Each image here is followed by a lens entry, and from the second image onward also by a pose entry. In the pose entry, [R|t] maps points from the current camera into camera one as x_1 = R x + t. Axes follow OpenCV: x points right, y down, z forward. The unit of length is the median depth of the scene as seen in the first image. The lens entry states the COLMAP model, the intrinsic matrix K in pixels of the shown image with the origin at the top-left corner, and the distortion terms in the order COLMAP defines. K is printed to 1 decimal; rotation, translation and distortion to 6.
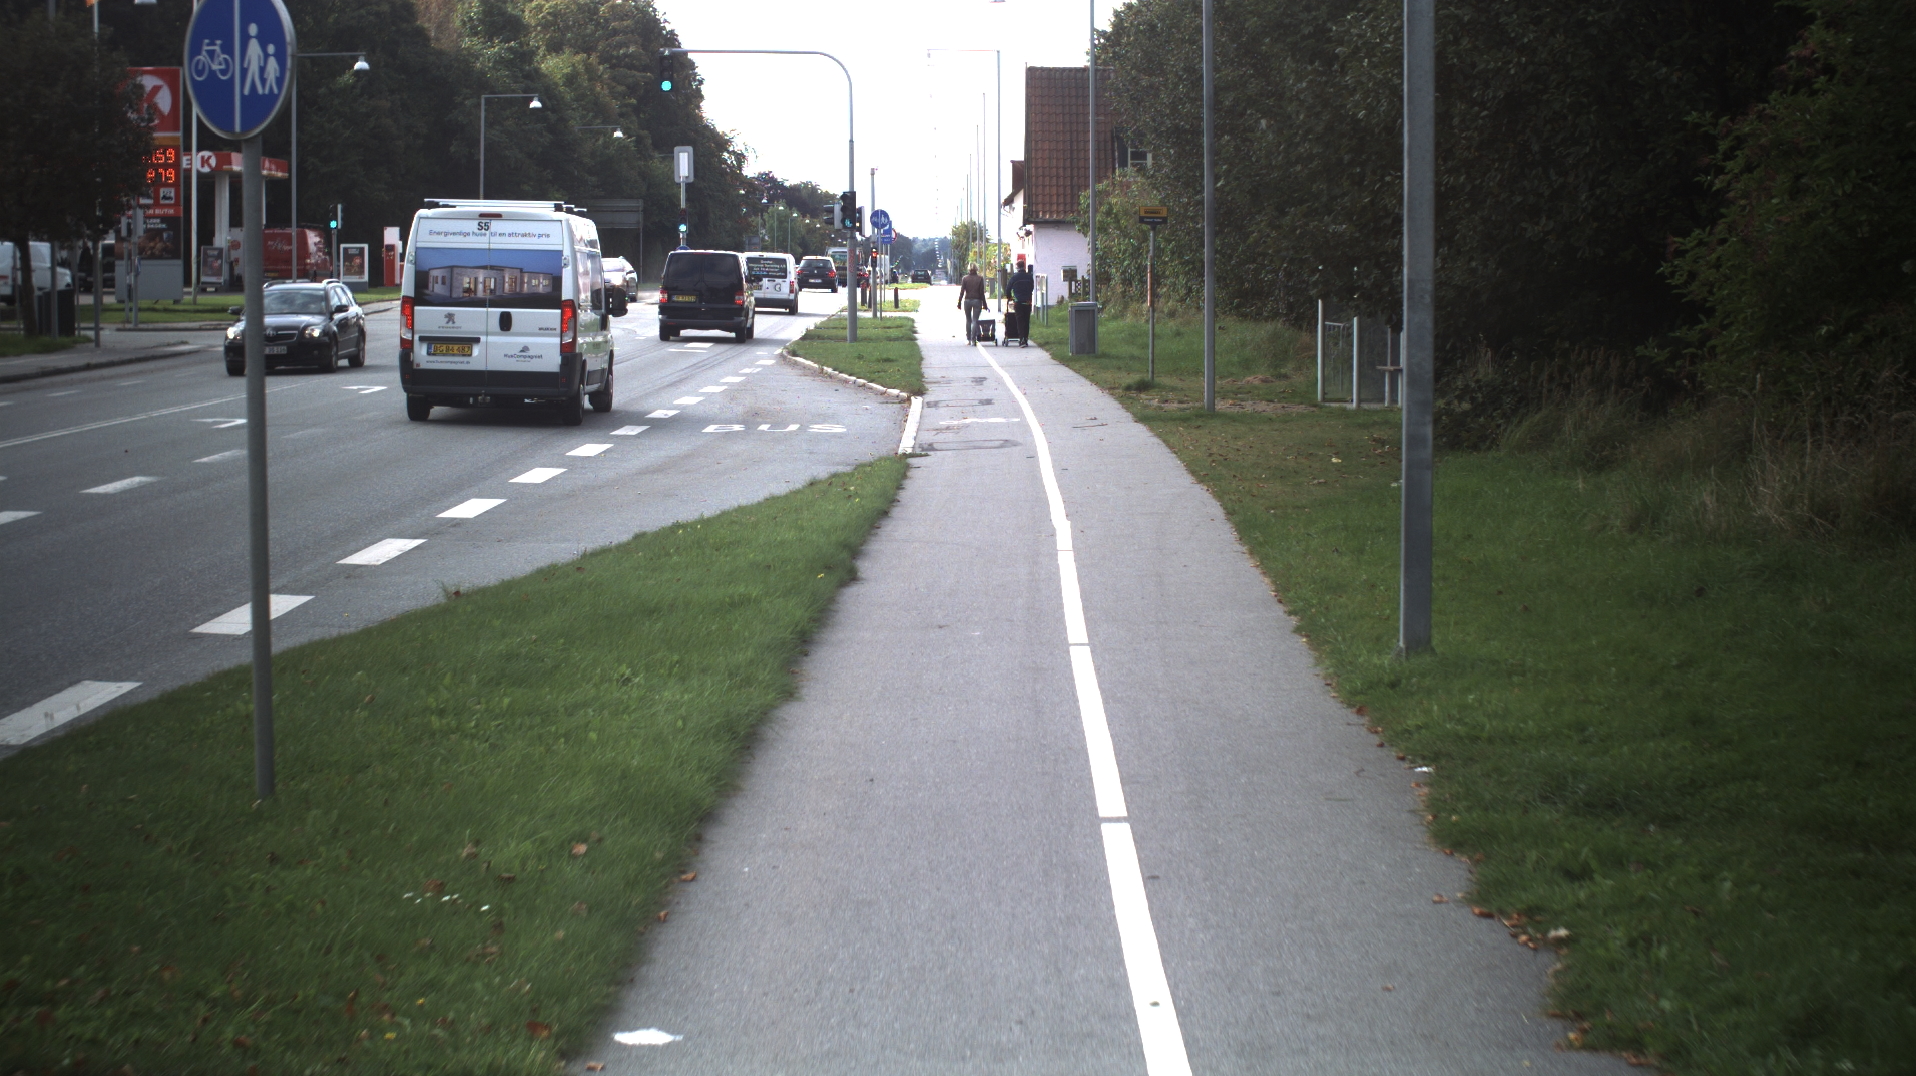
lens RADIAL K [[3347.2, 0, 970.2], [0, 3347.2, 539.2], [0, 0, 1]] dist [-0.238222, 0.000000]
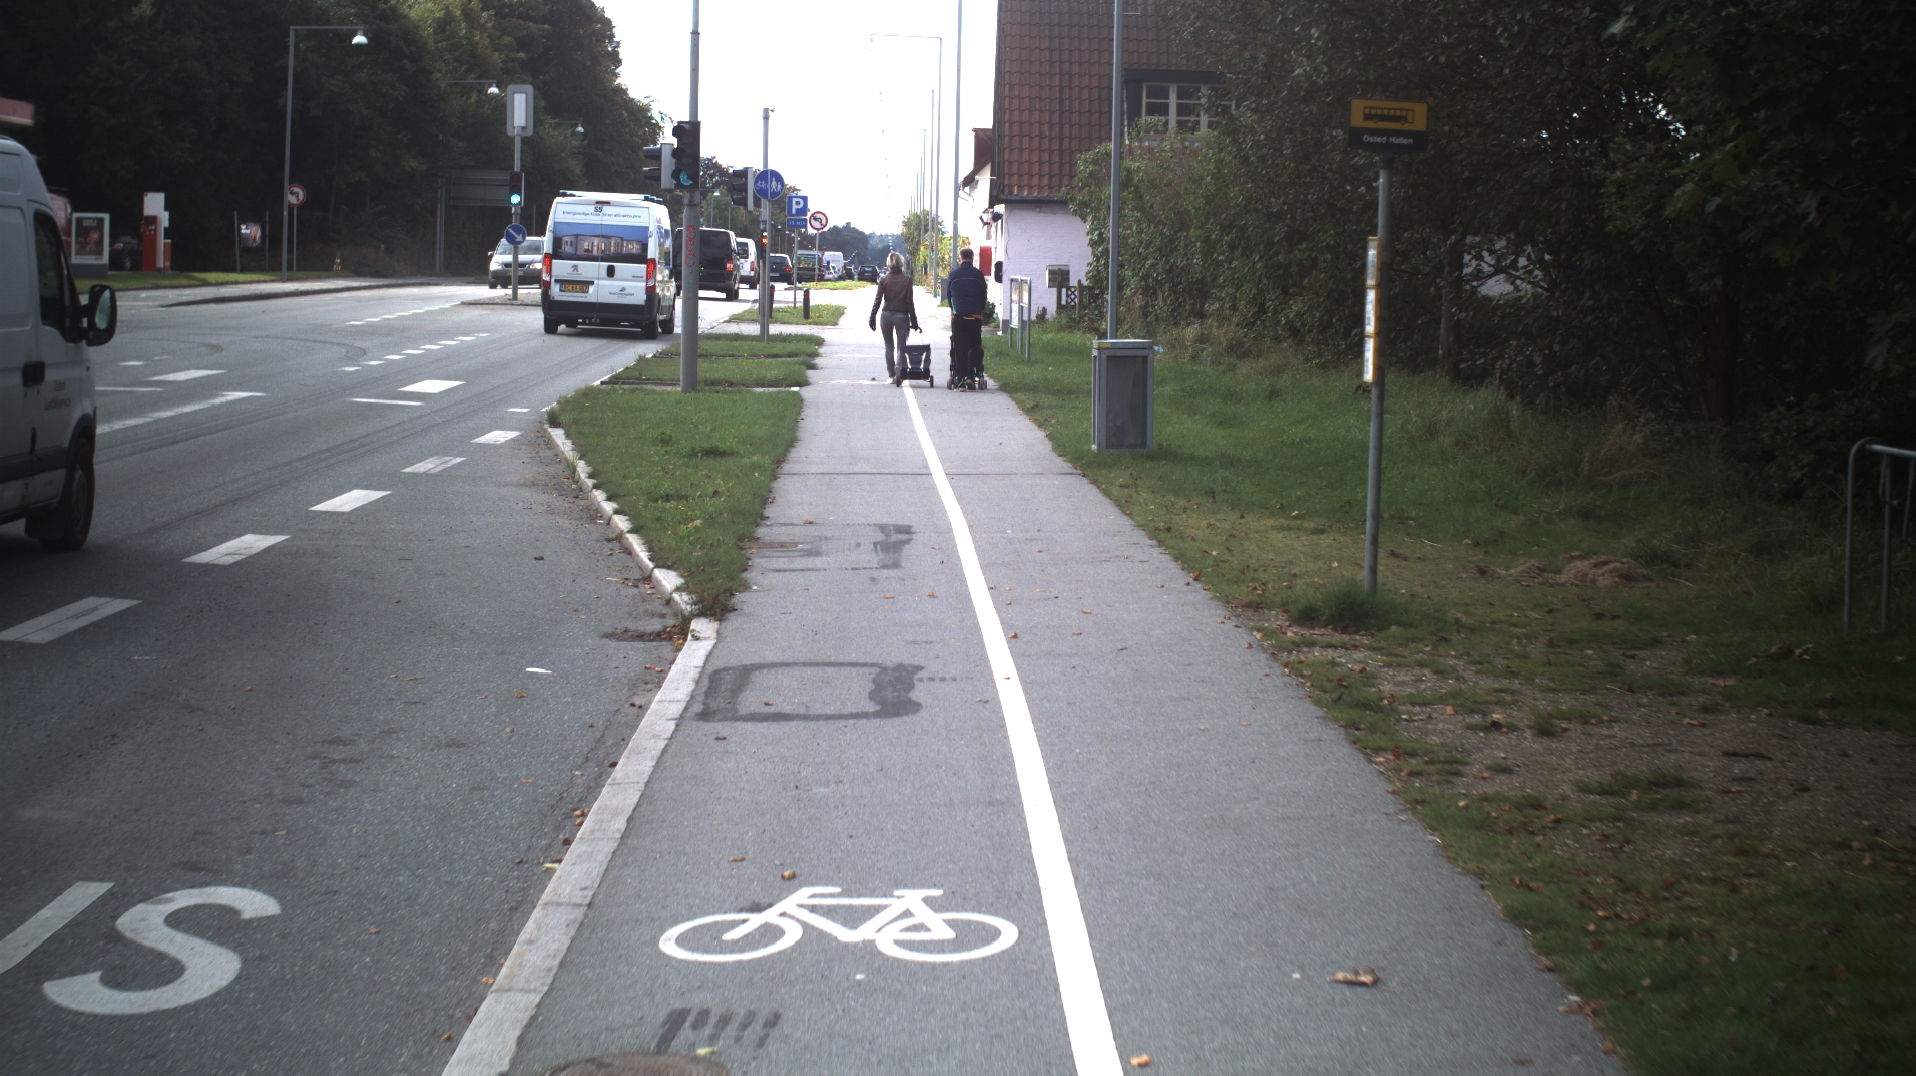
lens RADIAL K [[3347.2, 0, 944.8], [0, 3347.2, 537.2], [0, 0, 1]] dist [-0.238222, 0.000000]
pose [[0.999673, 0.024498, 0.007299, 0.003486], [-0.024499, 0.999700, 0.000023, -0.028436], [-0.007296, -0.000202, 0.999973, 0.352104]]
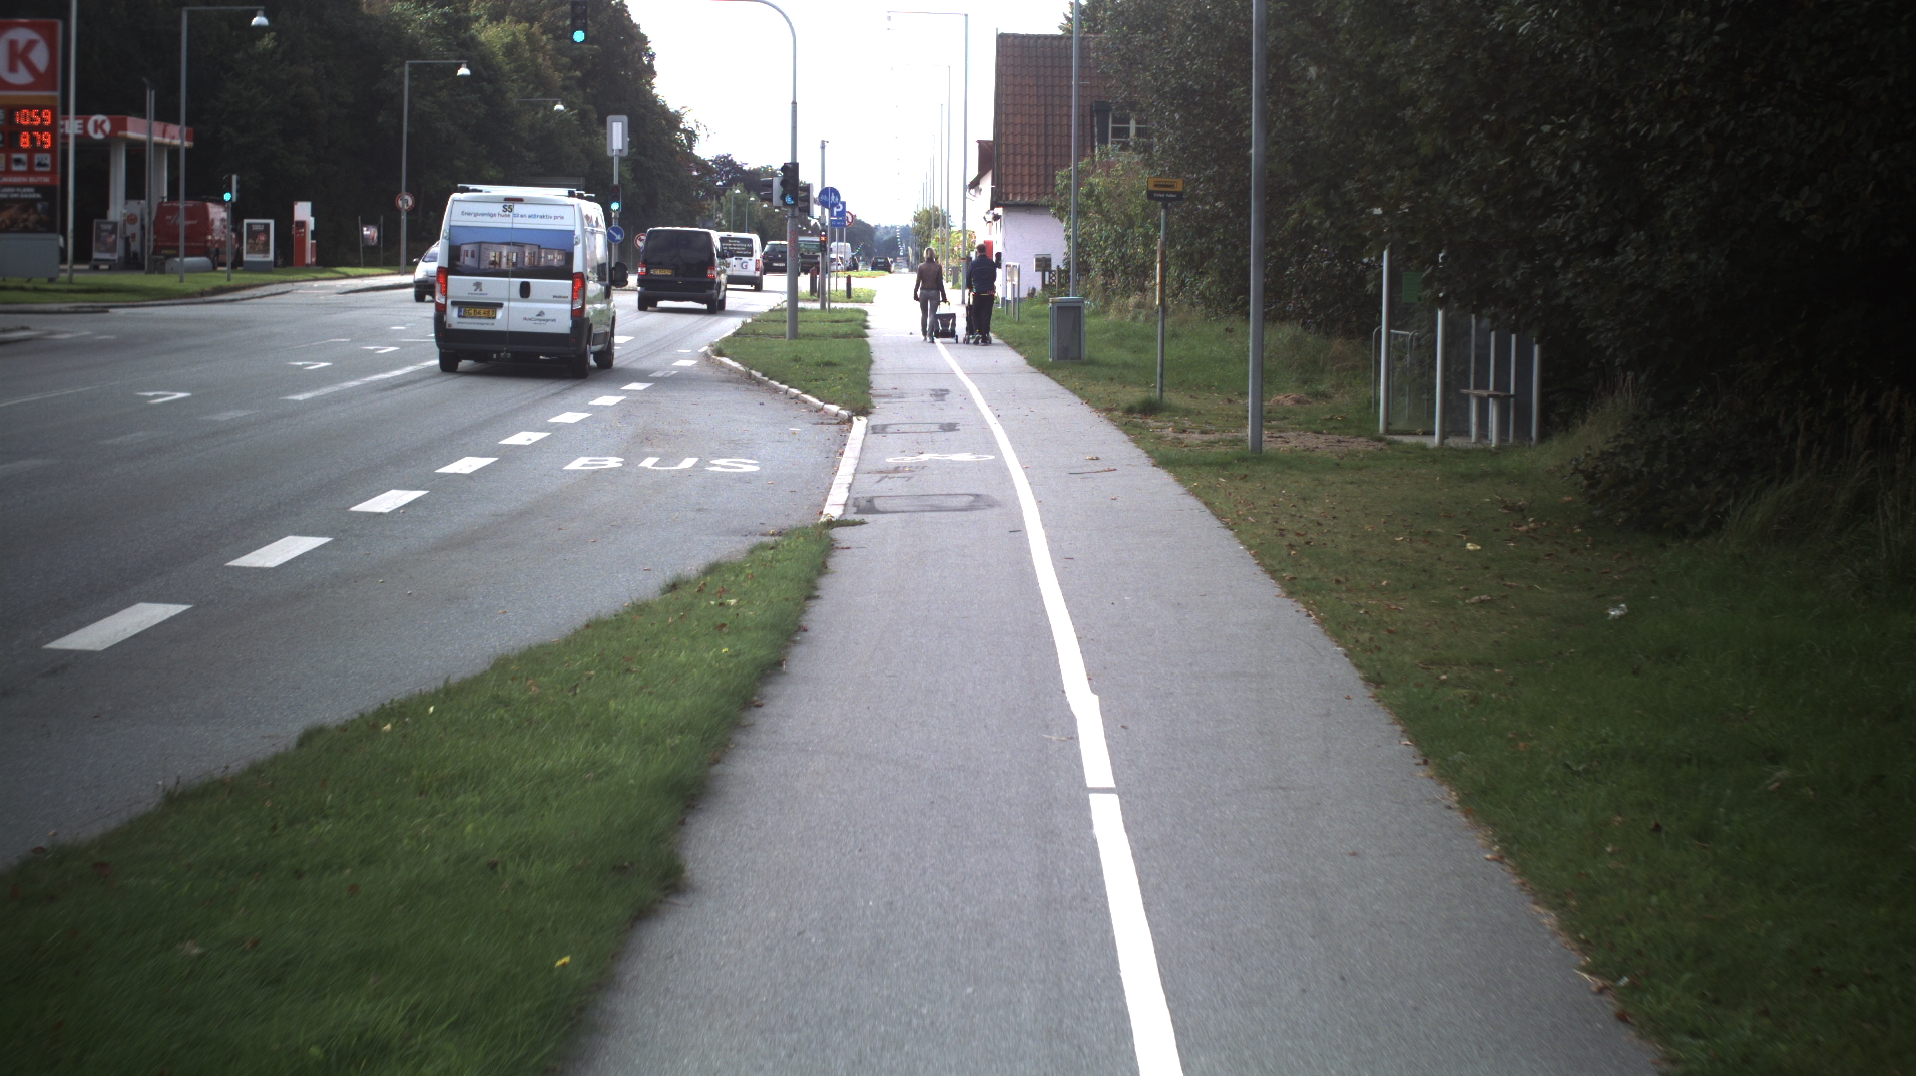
lens RADIAL K [[3347.2, 0, 951.3], [0, 3347.2, 531.6], [0, 0, 1]] dist [-0.238222, 0.000000]
pose [[0.999871, 0.014523, 0.006919, 0.000182], [-0.014531, 0.999894, 0.001065, -0.009099], [-0.006903, -0.001165, 0.999975, 0.117622]]
